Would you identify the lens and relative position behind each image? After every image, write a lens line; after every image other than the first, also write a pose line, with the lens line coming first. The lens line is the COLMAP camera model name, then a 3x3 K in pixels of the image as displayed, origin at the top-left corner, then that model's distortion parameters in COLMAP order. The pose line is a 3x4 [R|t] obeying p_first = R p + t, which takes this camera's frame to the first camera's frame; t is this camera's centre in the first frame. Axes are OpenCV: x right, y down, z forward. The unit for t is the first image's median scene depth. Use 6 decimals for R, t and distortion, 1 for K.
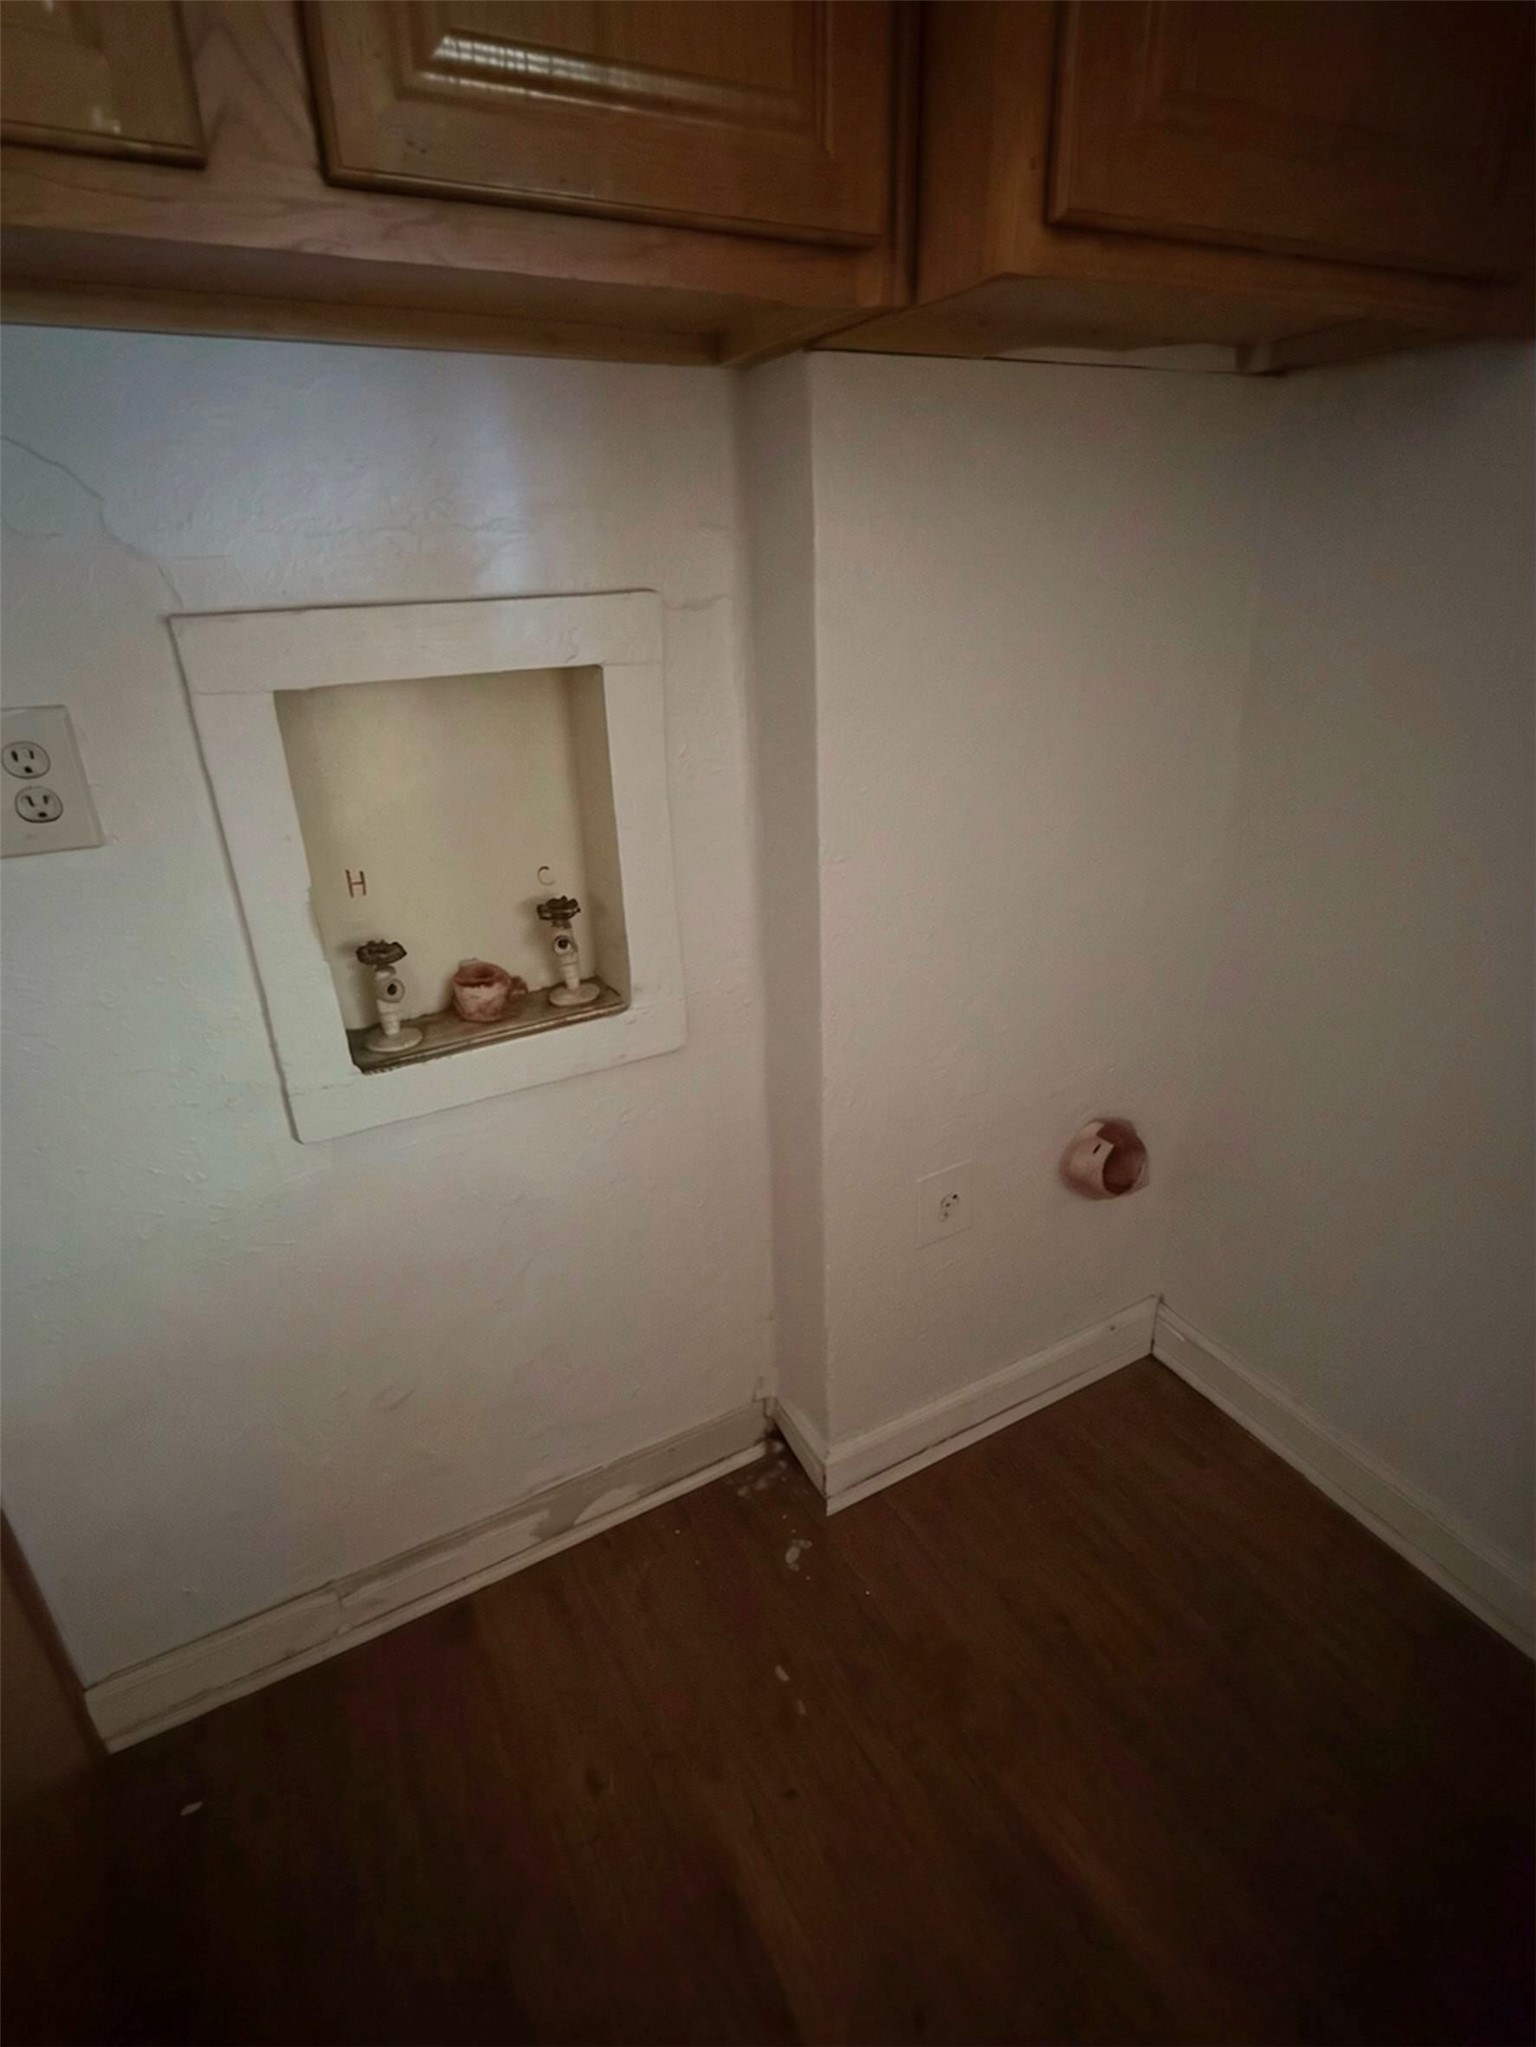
lens RADIAL K [[994.1, 0, 731.0], [0, 994.1, 1030.7], [0, 0, 1]] dist [0.001113, 0.000031]
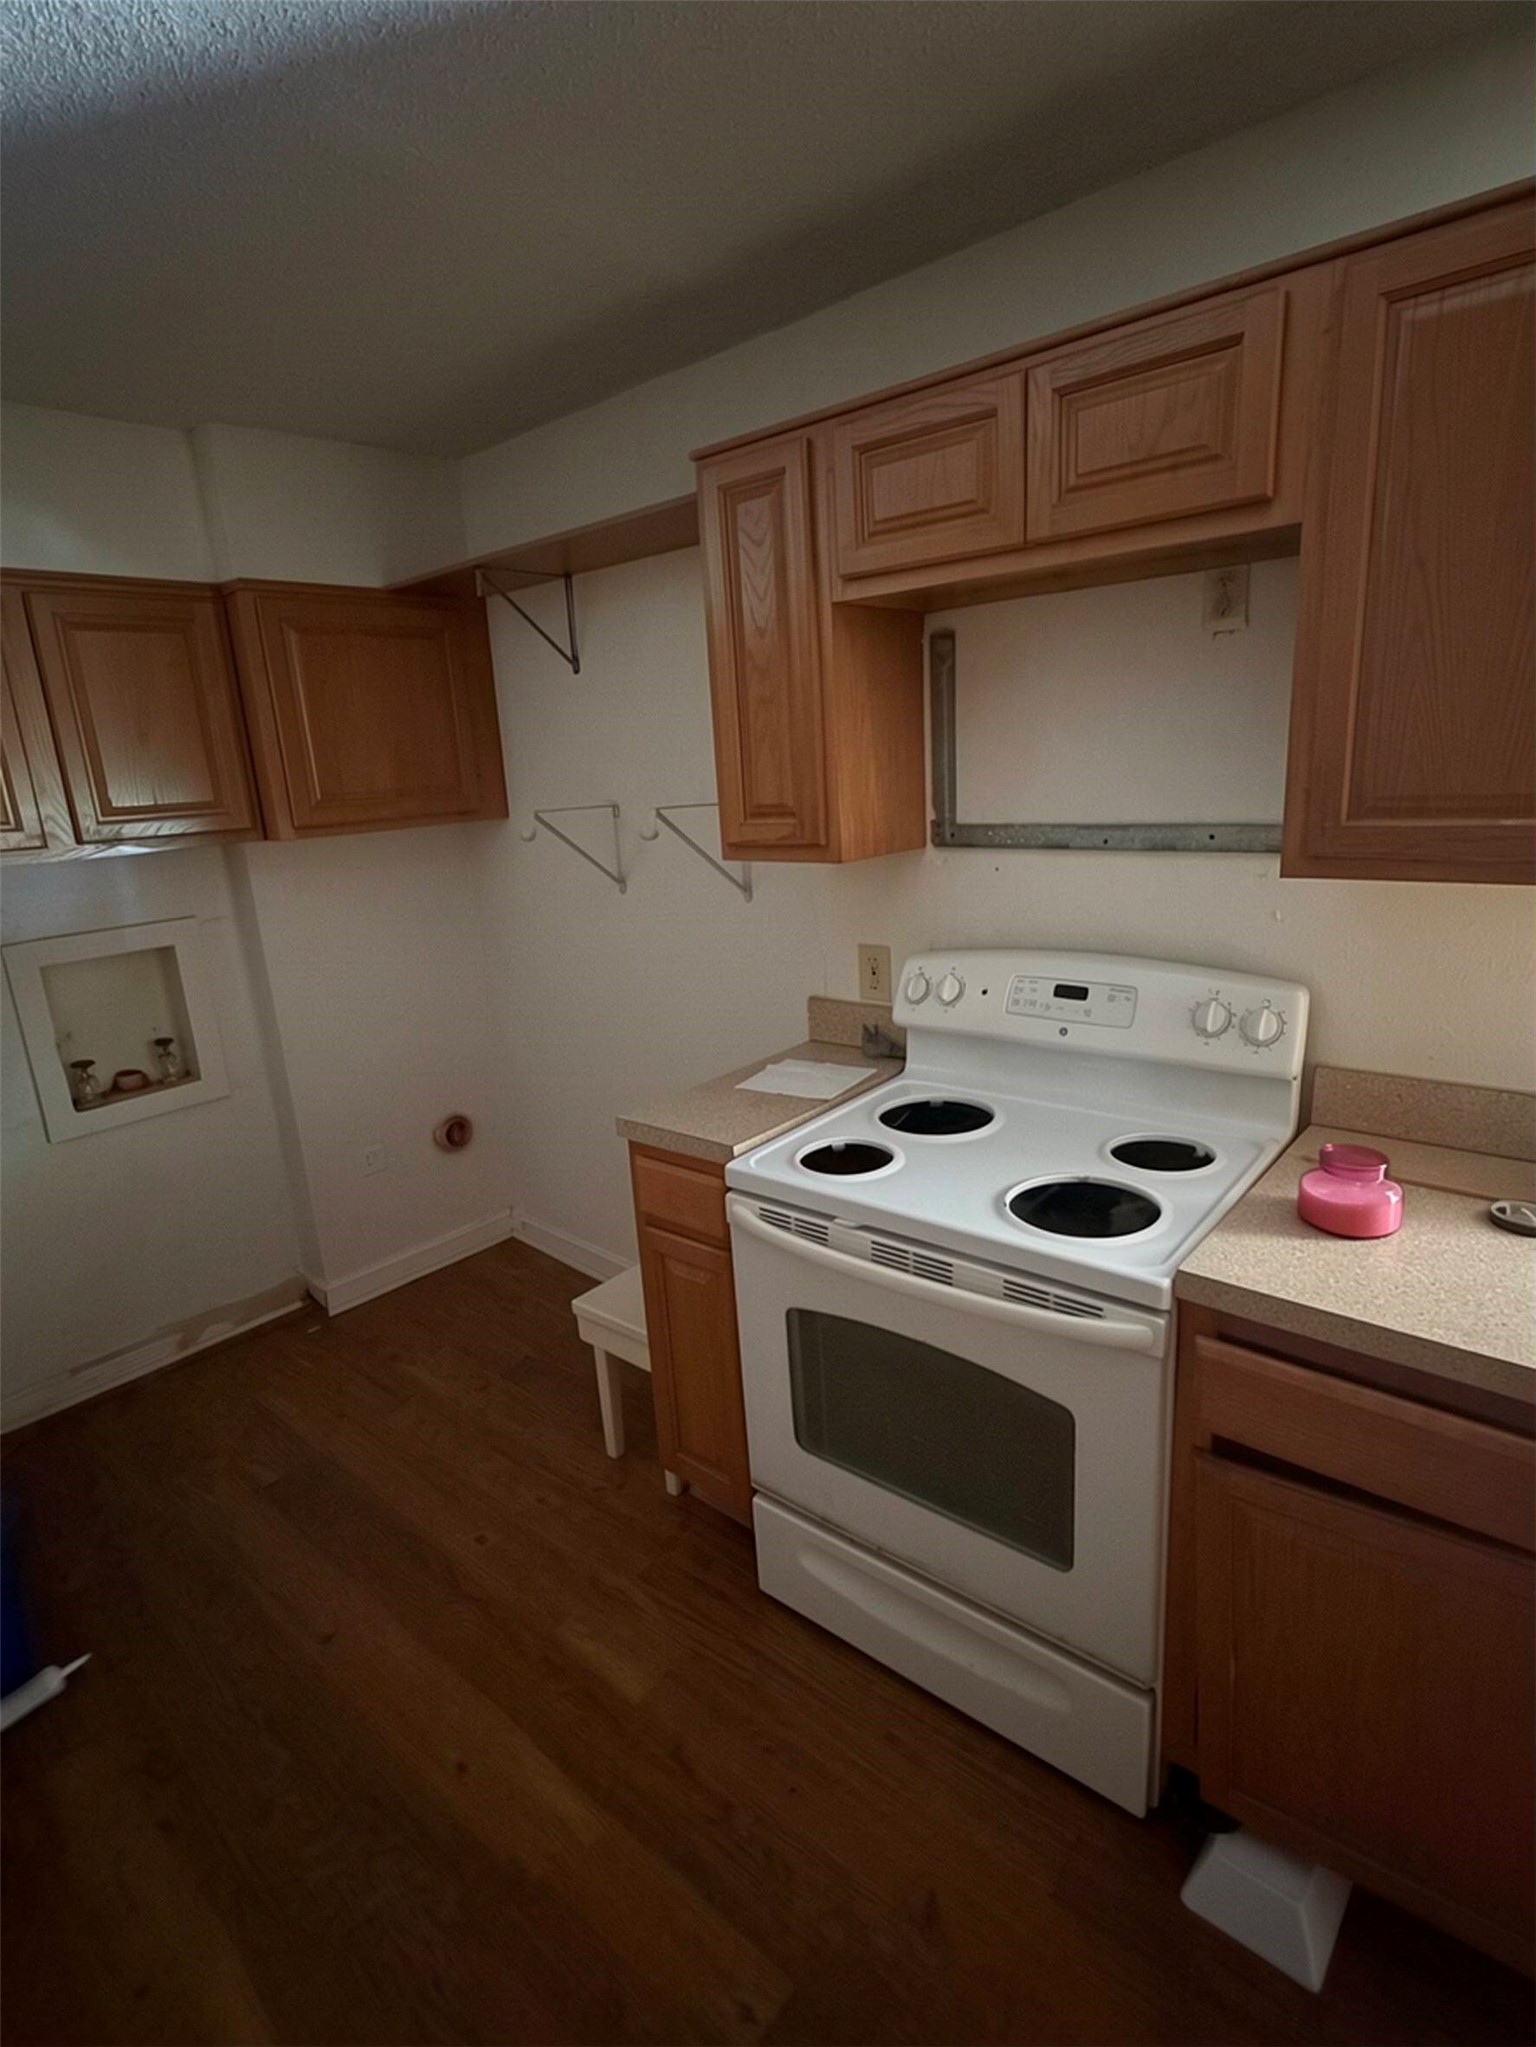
lens RADIAL K [[1039.0, 0, 768.0], [0, 1039.0, 1023.5], [0, 0, 1]] dist [0.001675, 0.000950]
pose [[0.924034, -0.105085, 0.367583, 0.250338], [0.169190, 0.974606, -0.146691, 0.439926], [-0.342834, 0.197739, 0.918349, -1.769071]]
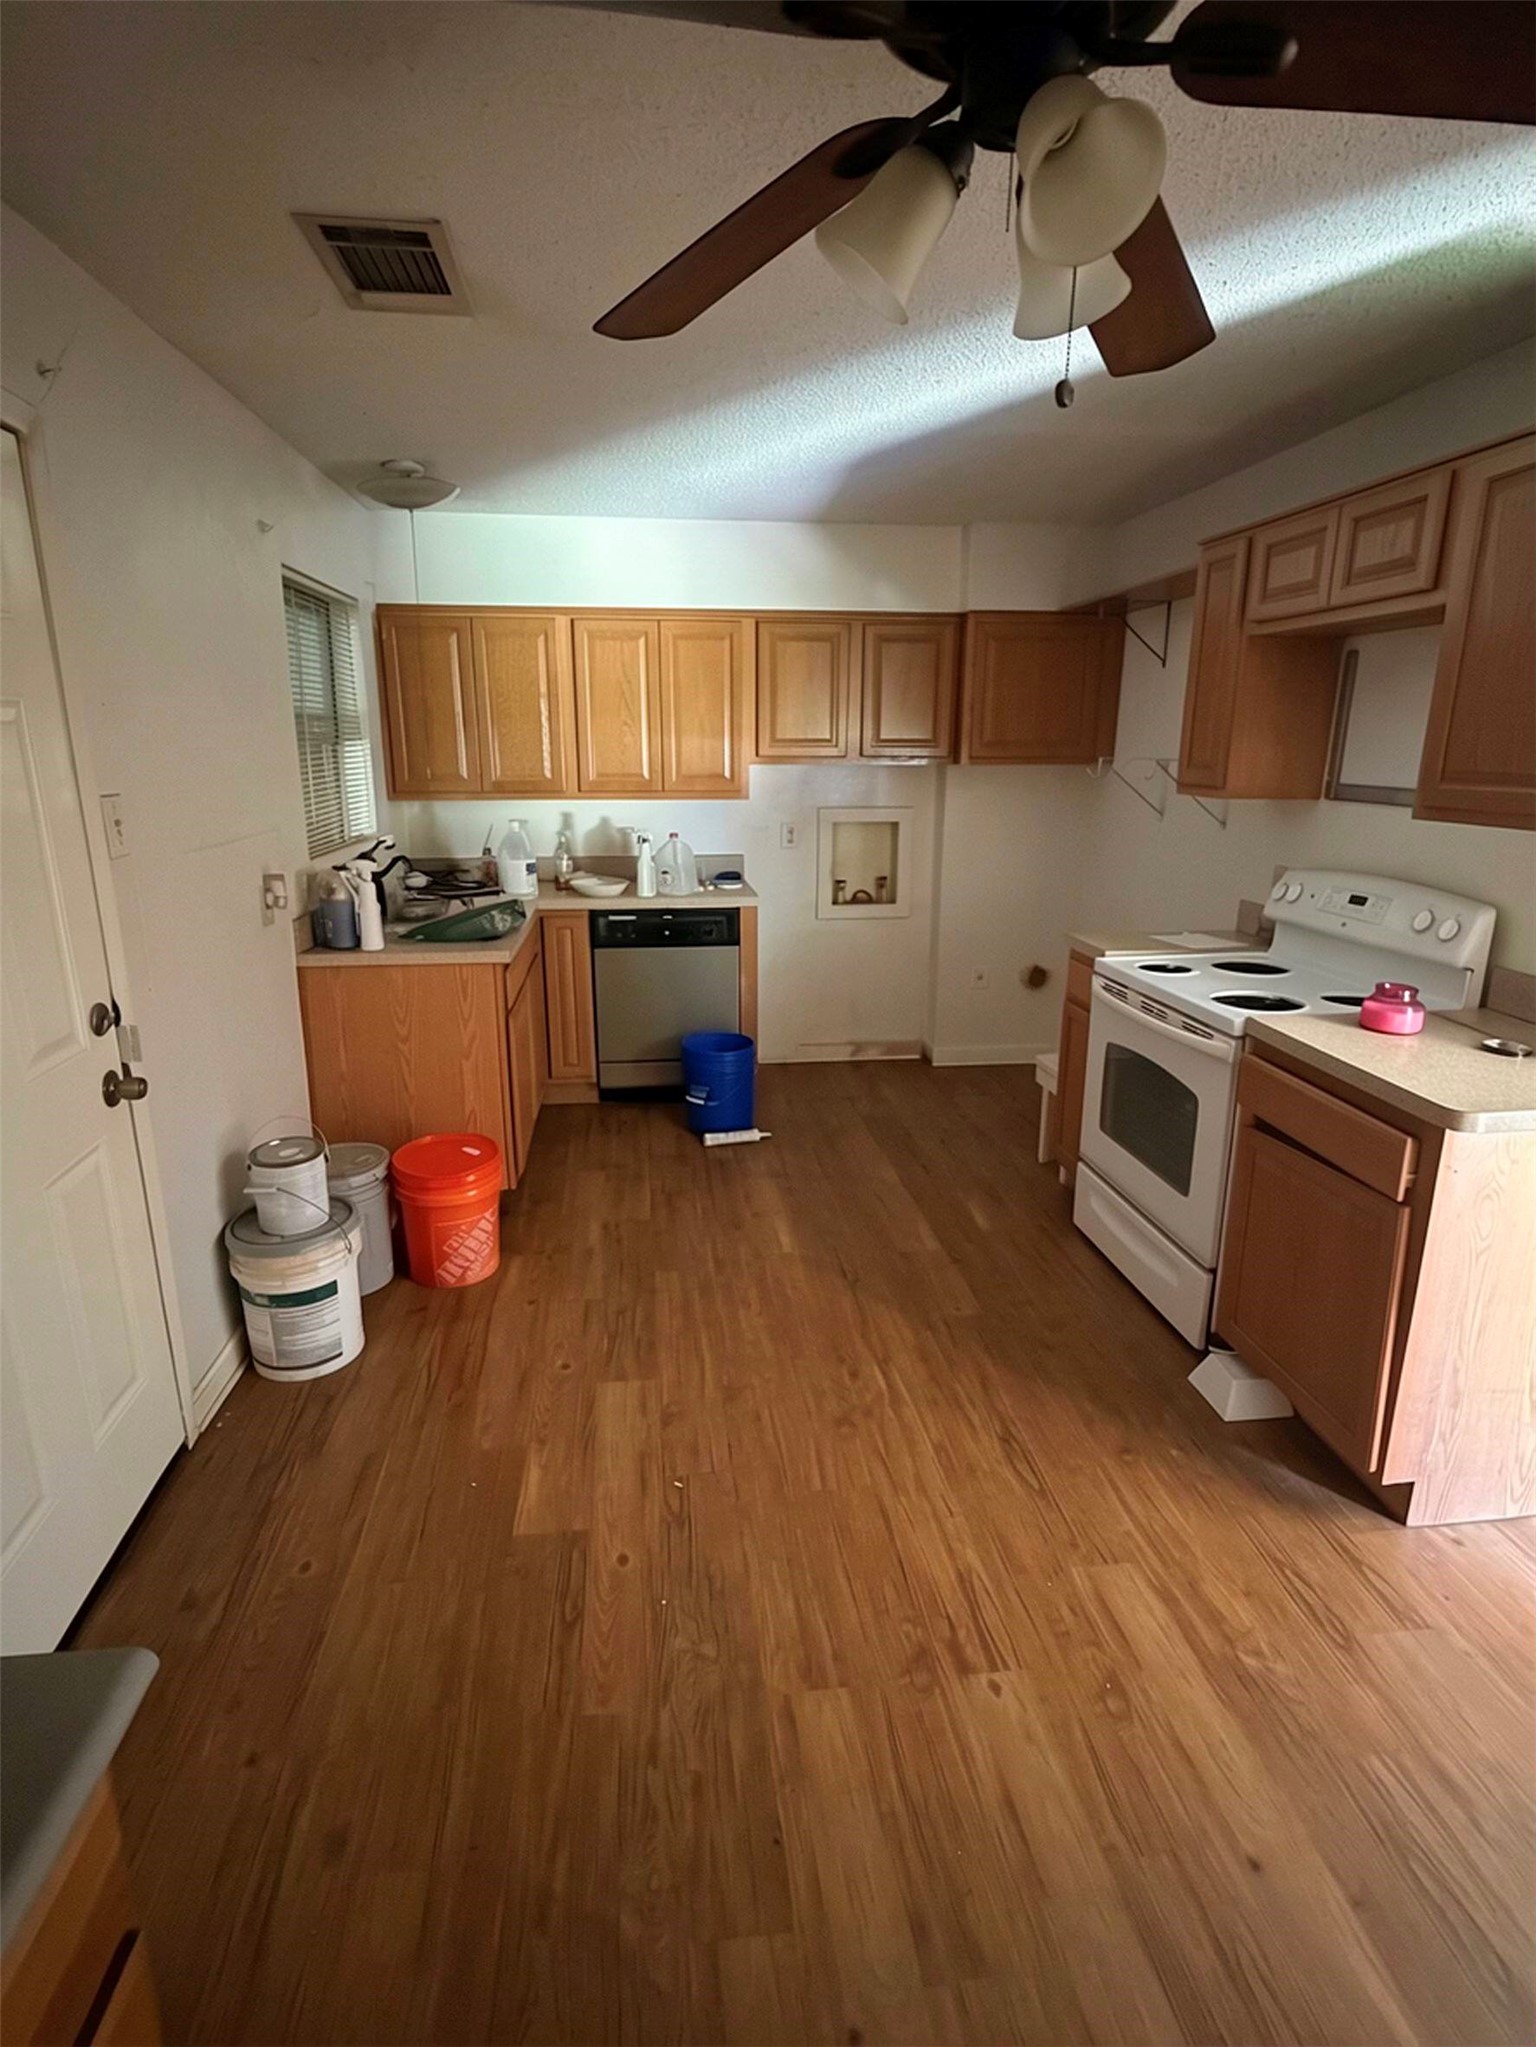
lens RADIAL K [[1004.9, 0, 768.0], [0, 1004.9, 1023.5], [0, 0, 1]] dist [-0.023734, 0.000456]
pose [[0.940856, 0.135829, -0.310387, 0.735303], [-0.176076, 0.978714, -0.105432, 0.969711], [0.289459, 0.153848, 0.944746, -2.918404]]
